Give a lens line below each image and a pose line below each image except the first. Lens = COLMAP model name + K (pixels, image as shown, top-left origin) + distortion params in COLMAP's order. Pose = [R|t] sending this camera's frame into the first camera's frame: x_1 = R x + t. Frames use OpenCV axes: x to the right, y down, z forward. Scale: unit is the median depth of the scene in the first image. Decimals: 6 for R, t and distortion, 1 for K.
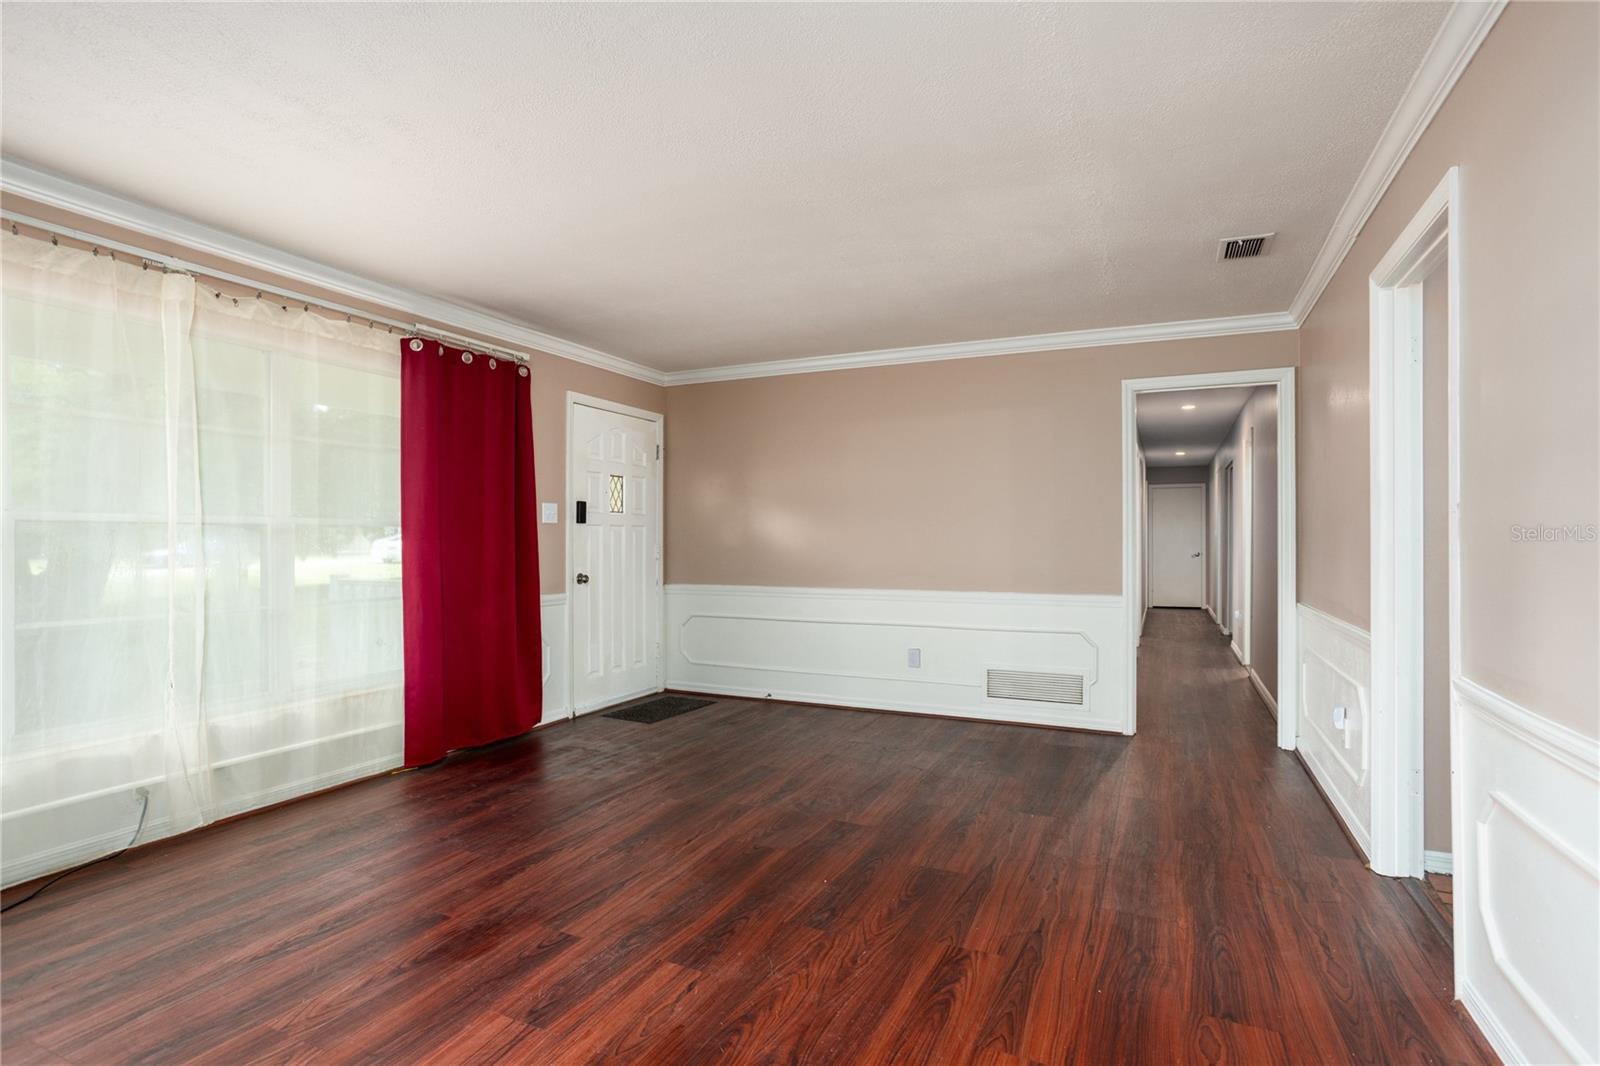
lens RADIAL K [[780.6, 0, 813.5], [0, 780.6, 537.9], [0, 0, 1]] dist [-0.036652, 0.001194]
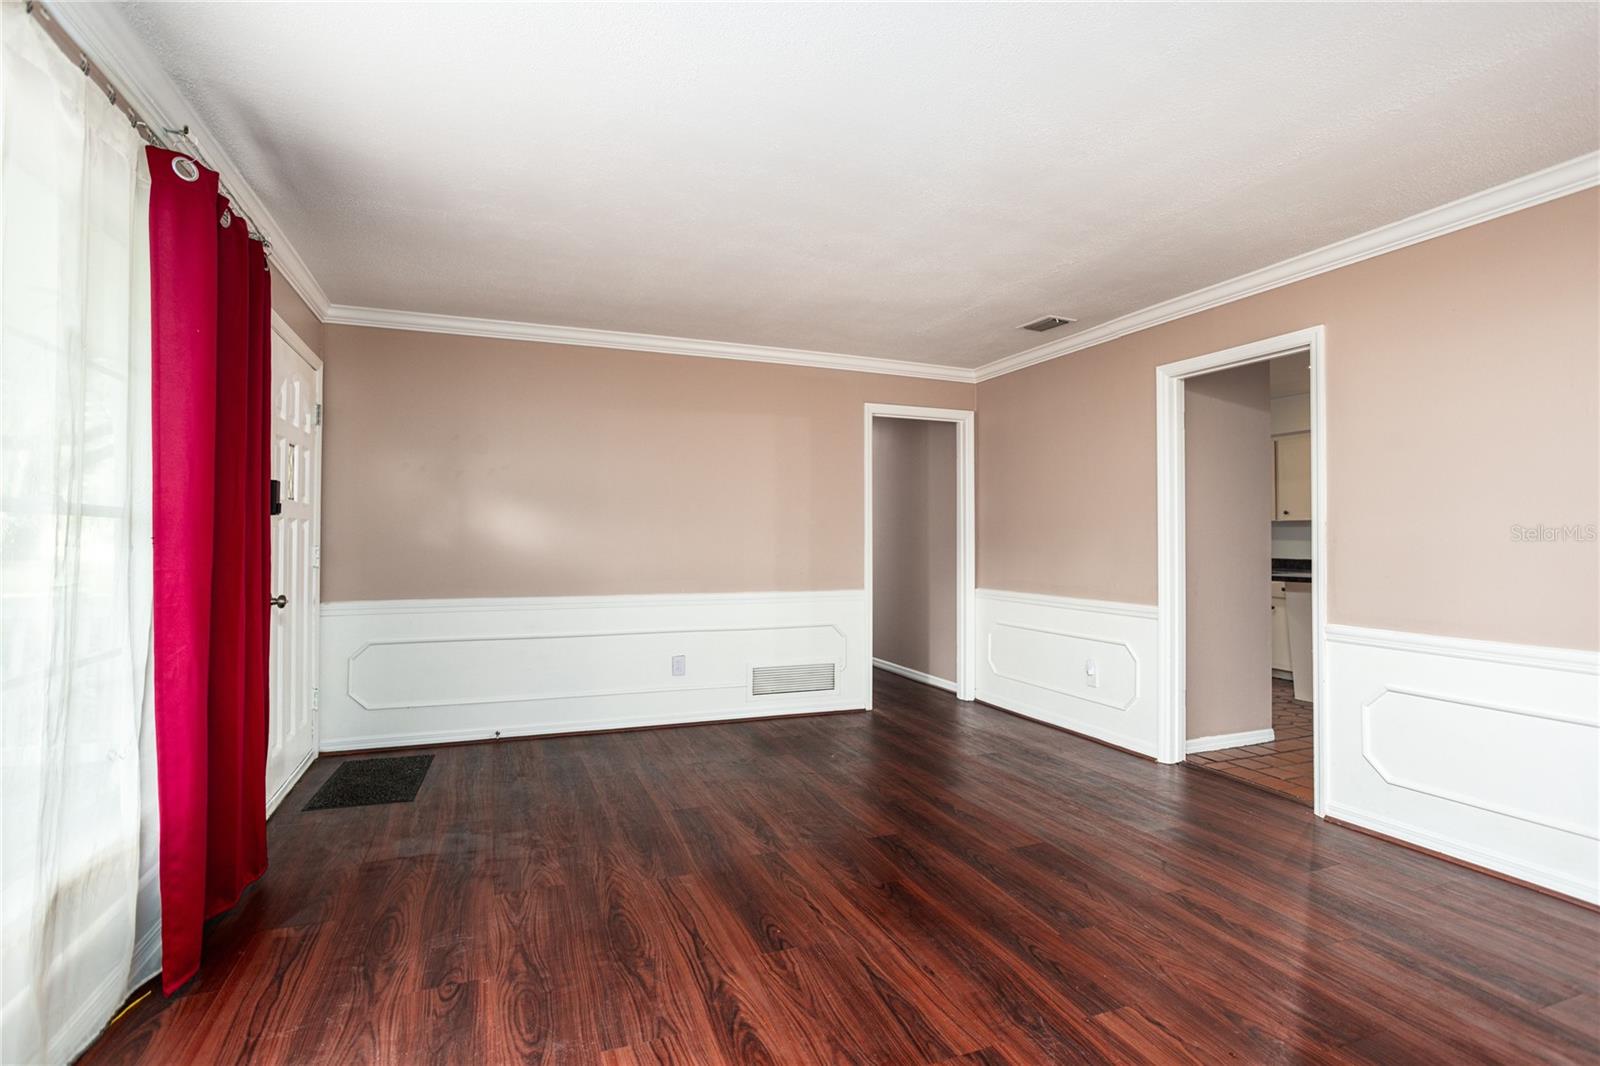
lens RADIAL K [[752.8, 0, 791.5], [0, 752.8, 533.9], [0, 0, 1]] dist [-0.029638, 0.007375]
pose [[0.694205, 0.006956, 0.719744, -0.594471], [-0.005840, 0.999975, -0.004031, -0.004404], [-0.719754, -0.001405, 0.694228, 0.365418]]
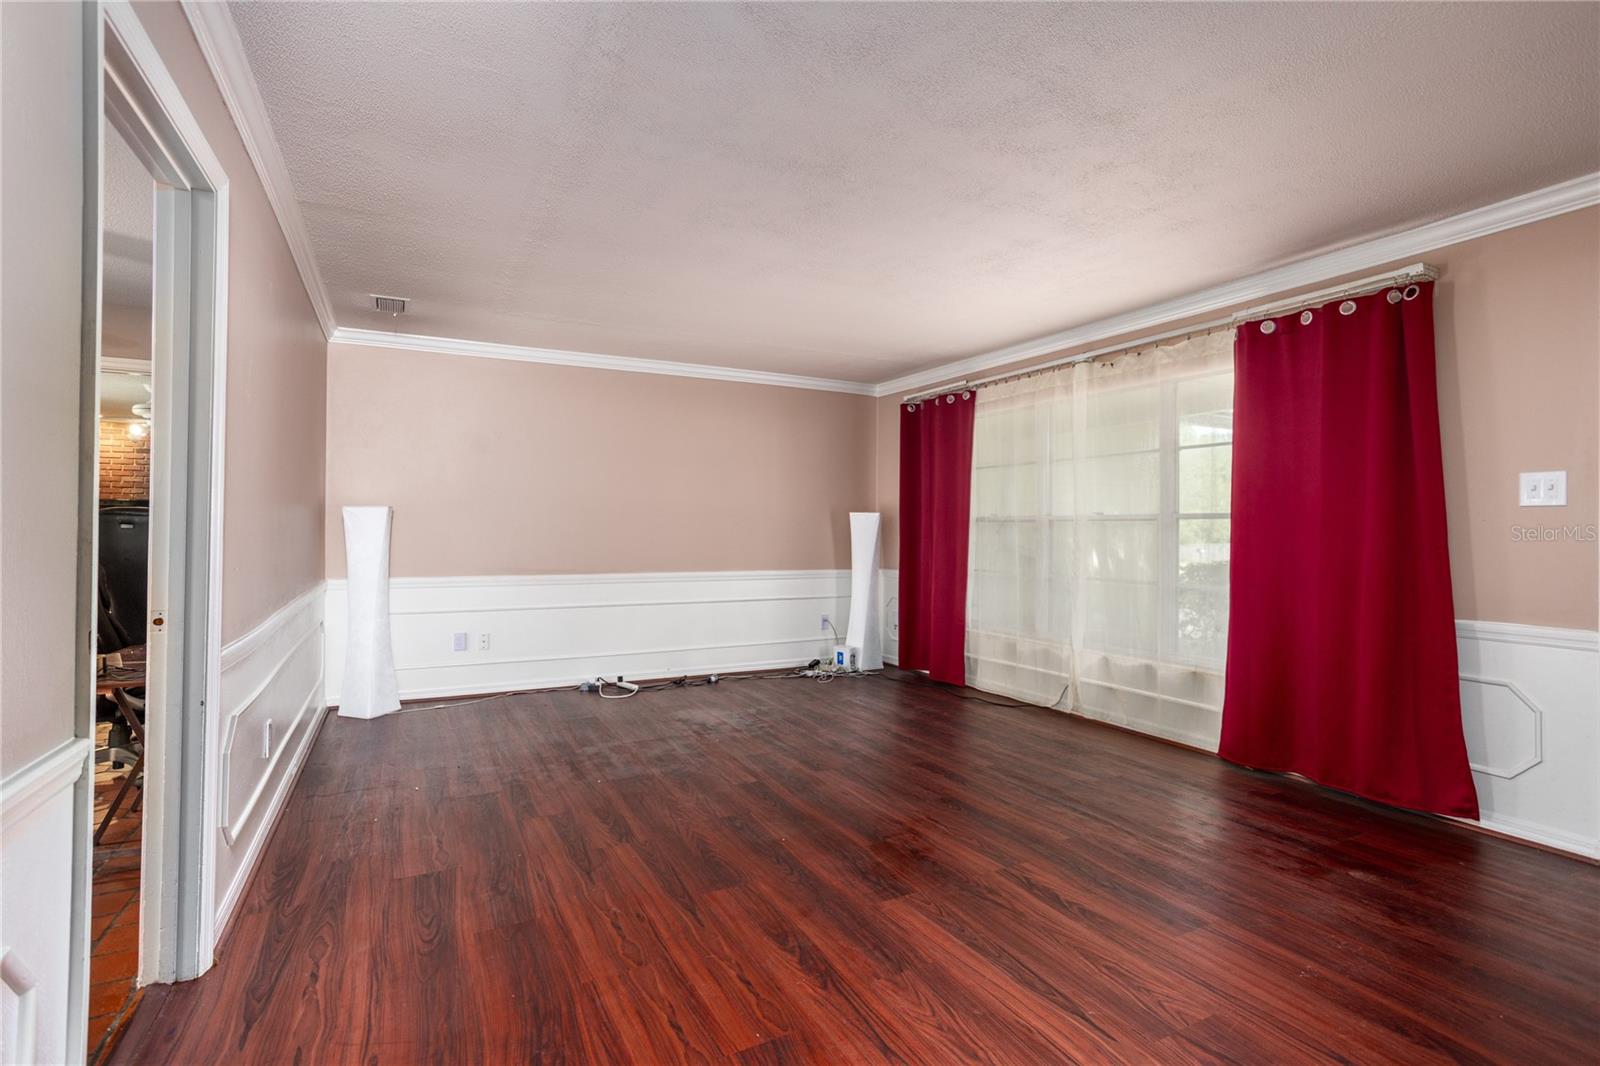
lens RADIAL K [[752.8, 0, 794.1], [0, 752.8, 522.5], [0, 0, 1]] dist [-0.029638, 0.007375]
pose [[-0.618007, -0.008252, -0.786129, 0.590345], [-0.002587, 0.999961, -0.008463, -0.000002], [0.786168, -0.003196, -0.618004, 1.162031]]
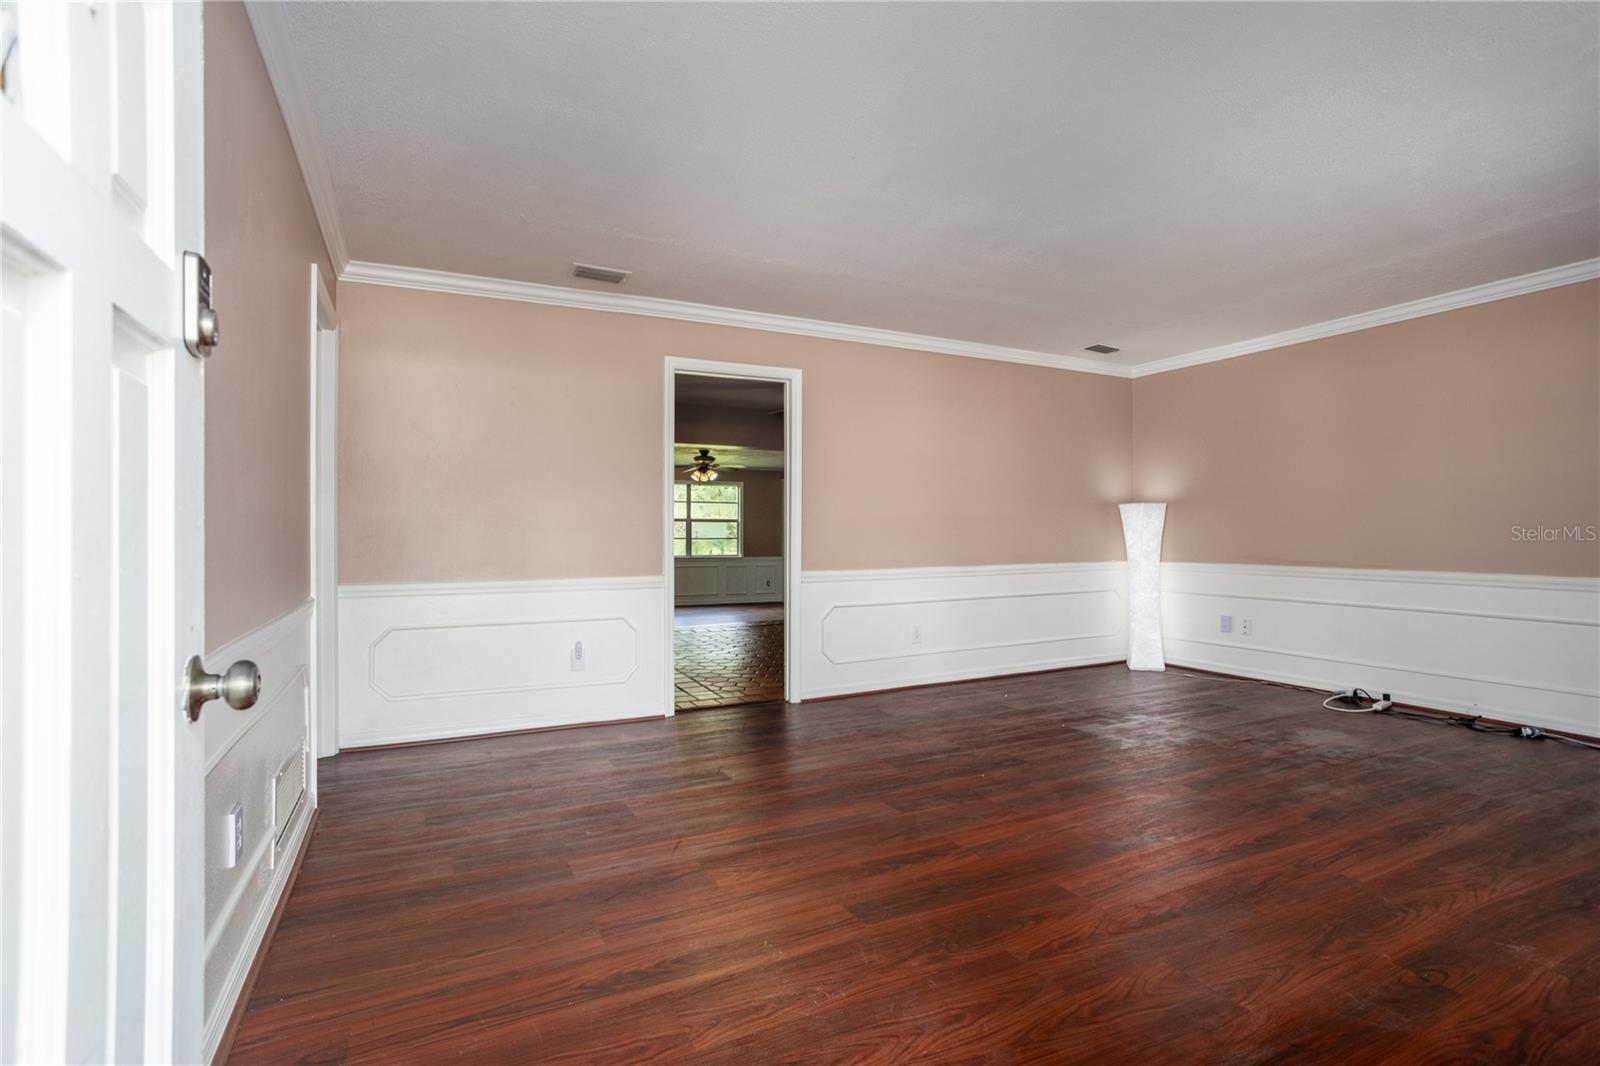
lens RADIAL K [[752.8, 0, 803.8], [0, 752.8, 532.0], [0, 0, 1]] dist [-0.029638, 0.007375]
pose [[-0.774403, 0.009877, 0.632615, -0.377089], [0.005749, 0.999947, -0.008574, 0.034591], [-0.632666, -0.003003, -0.774419, 1.492651]]
